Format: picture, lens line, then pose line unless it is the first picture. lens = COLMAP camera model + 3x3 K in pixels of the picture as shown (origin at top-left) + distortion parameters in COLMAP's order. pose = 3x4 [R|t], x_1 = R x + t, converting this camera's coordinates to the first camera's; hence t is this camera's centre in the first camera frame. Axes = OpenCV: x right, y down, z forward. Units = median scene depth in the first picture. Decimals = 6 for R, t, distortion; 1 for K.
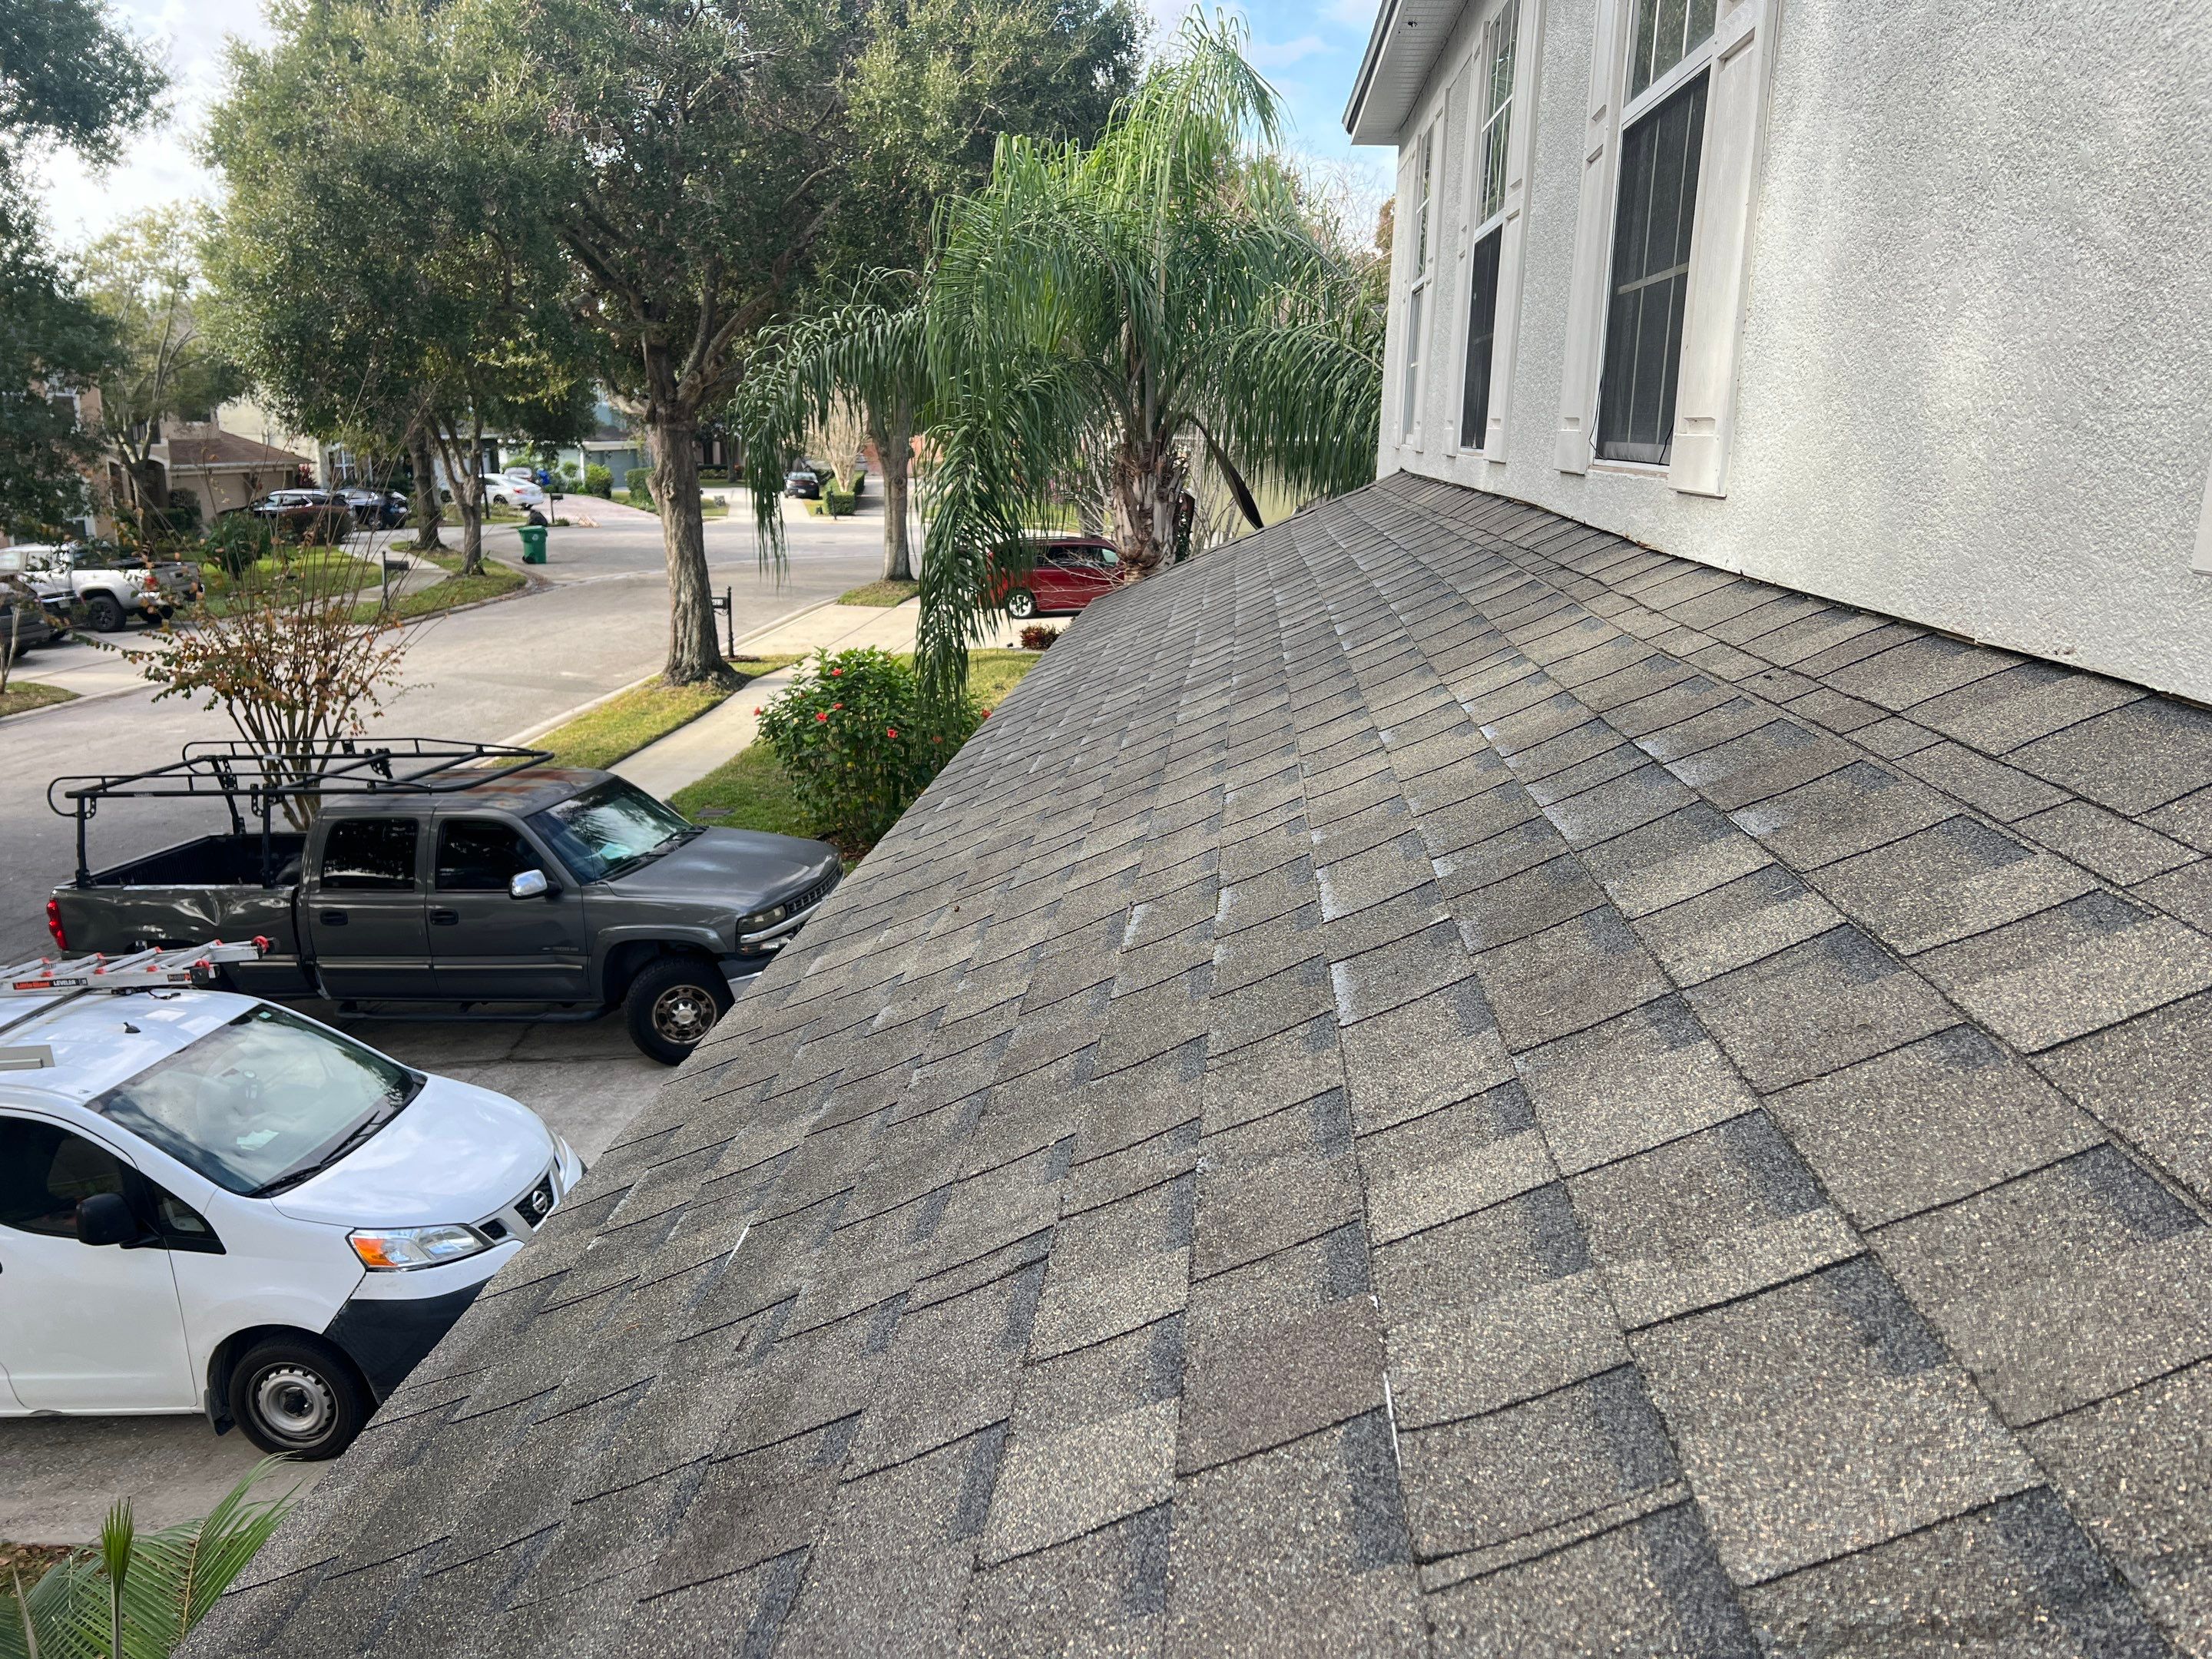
lens RADIAL K [[1697.8, 0, 1115.5], [0, 1697.8, 827.7], [0, 0, 1]] dist [0.023973, -0.019940]
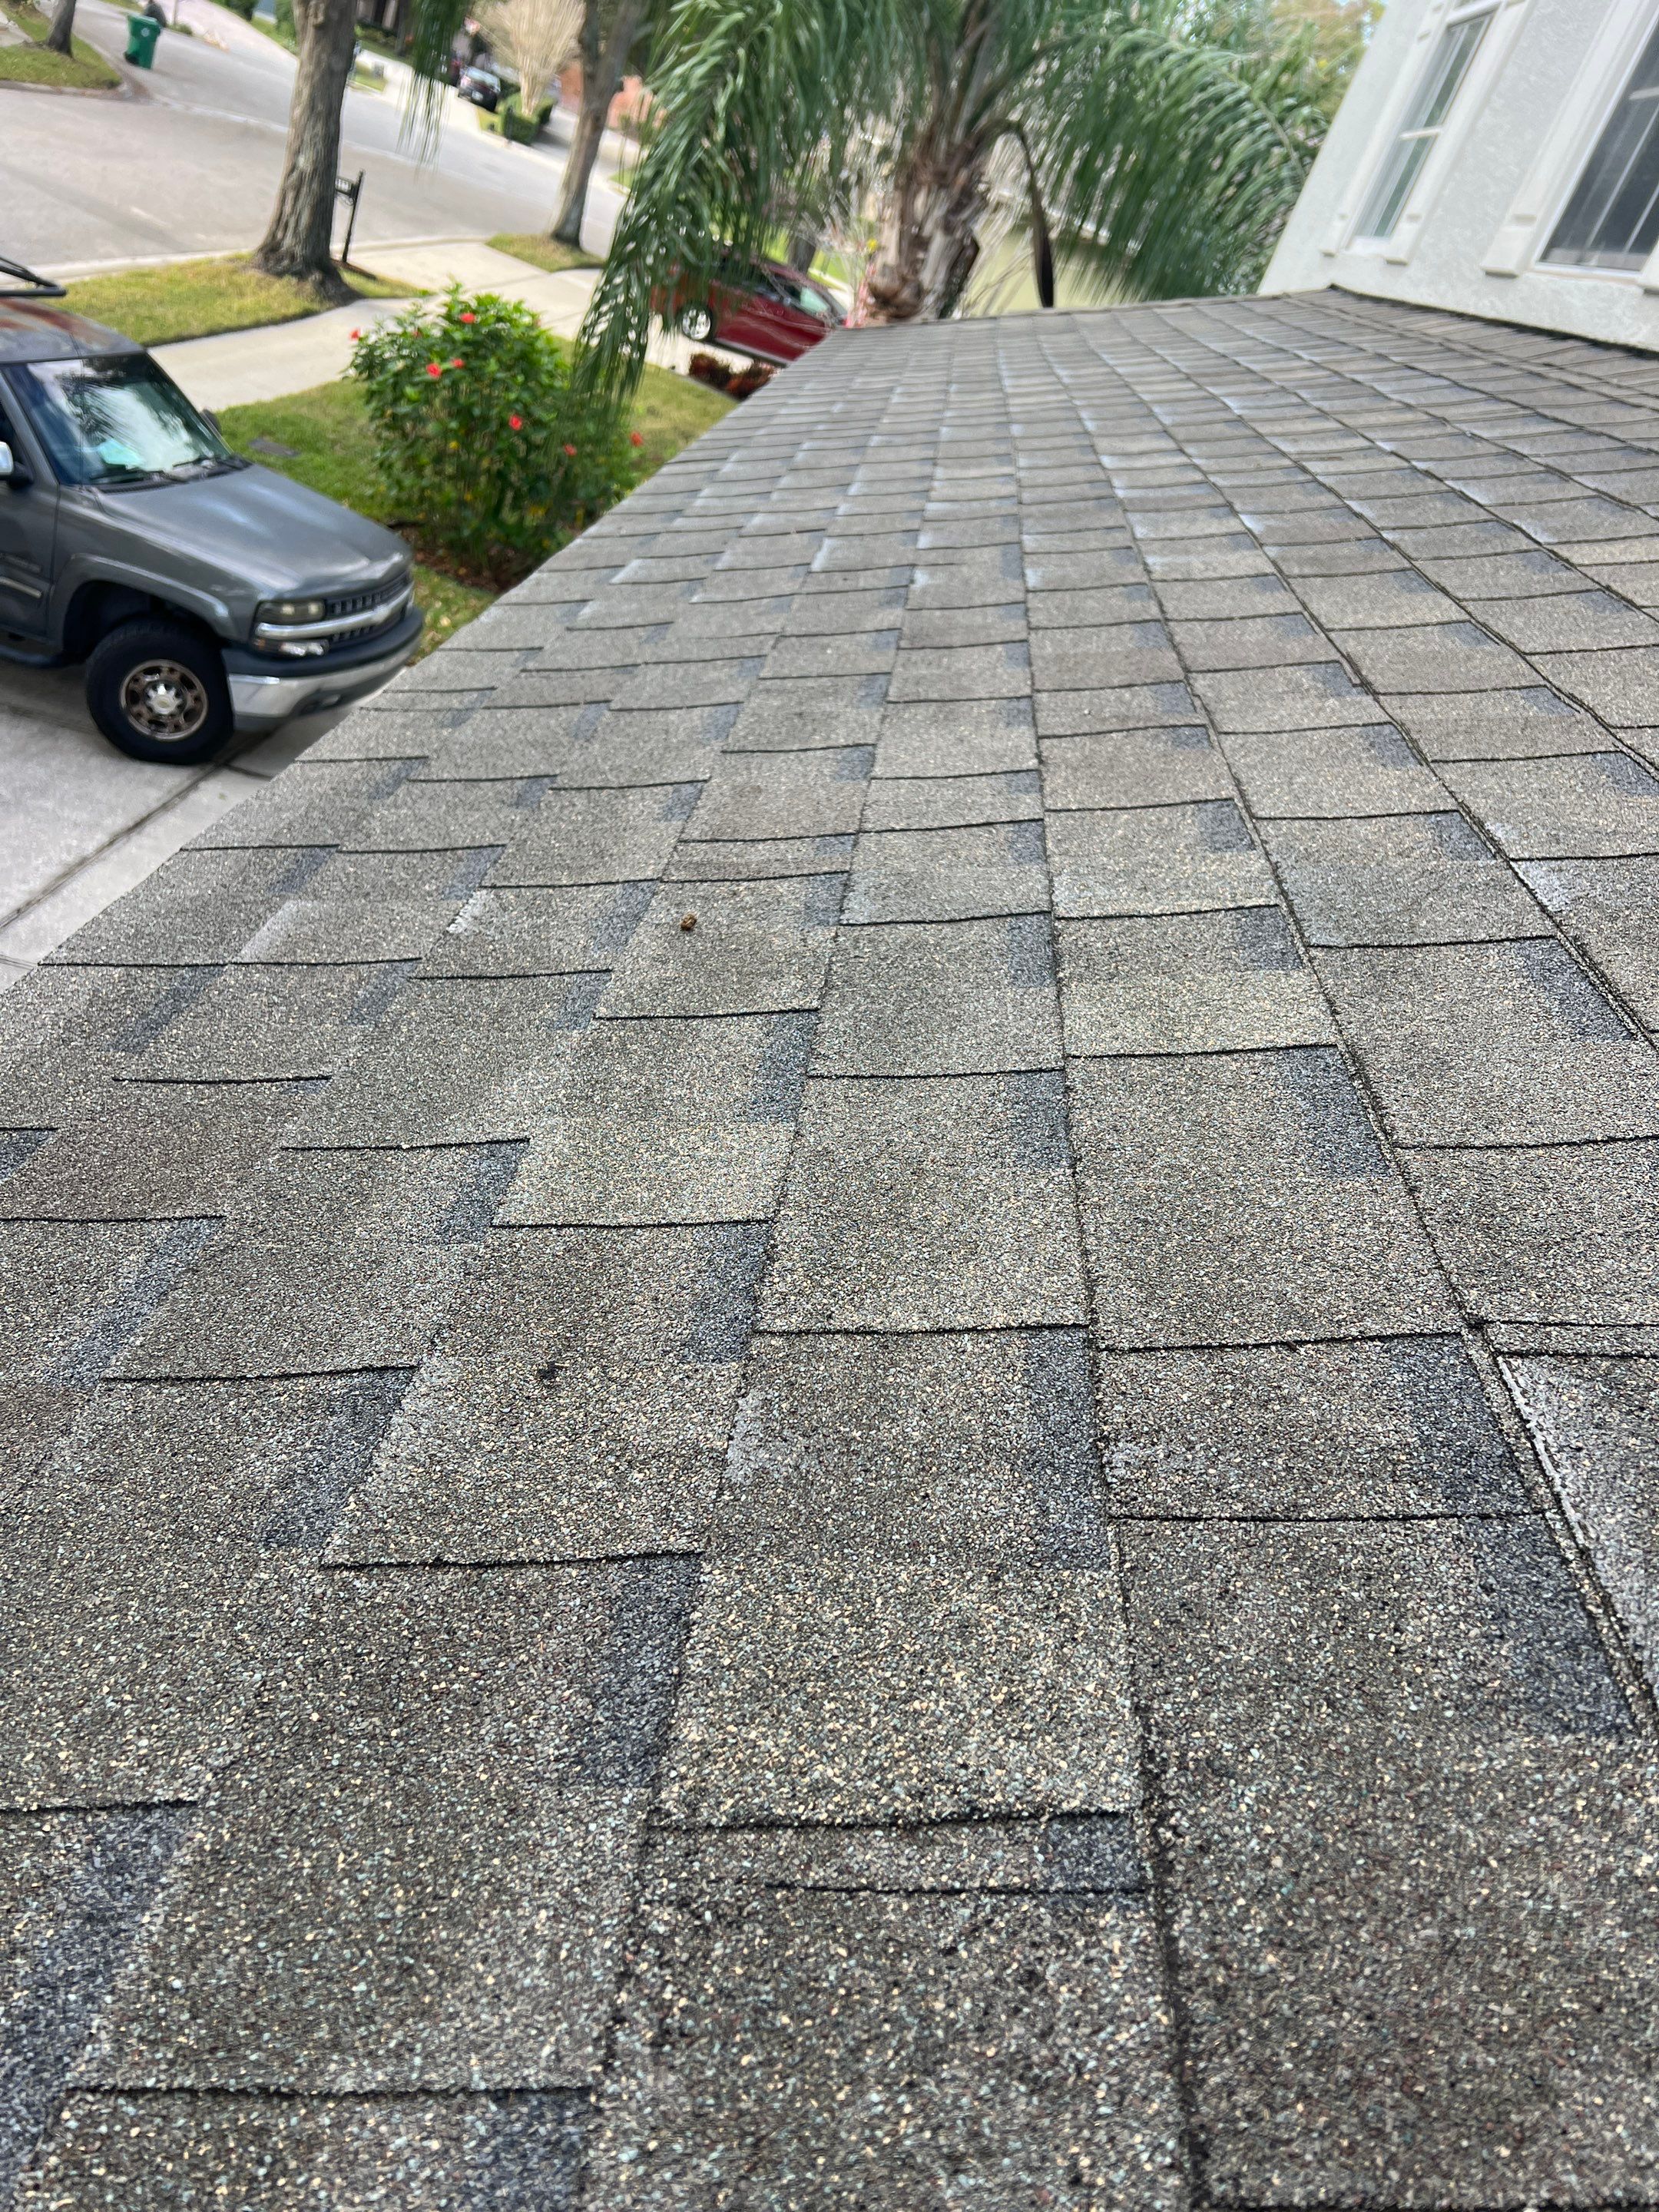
lens RADIAL K [[1697.8, 0, 810.6], [0, 1697.8, 1117.8], [0, 0, 1]] dist [0.023973, -0.019940]
pose [[0.947726, 0.284484, 0.144513, -0.022809], [-0.313342, 0.915289, 0.253105, -0.003156], [-0.060267, -0.285156, 0.956584, 0.130985]]
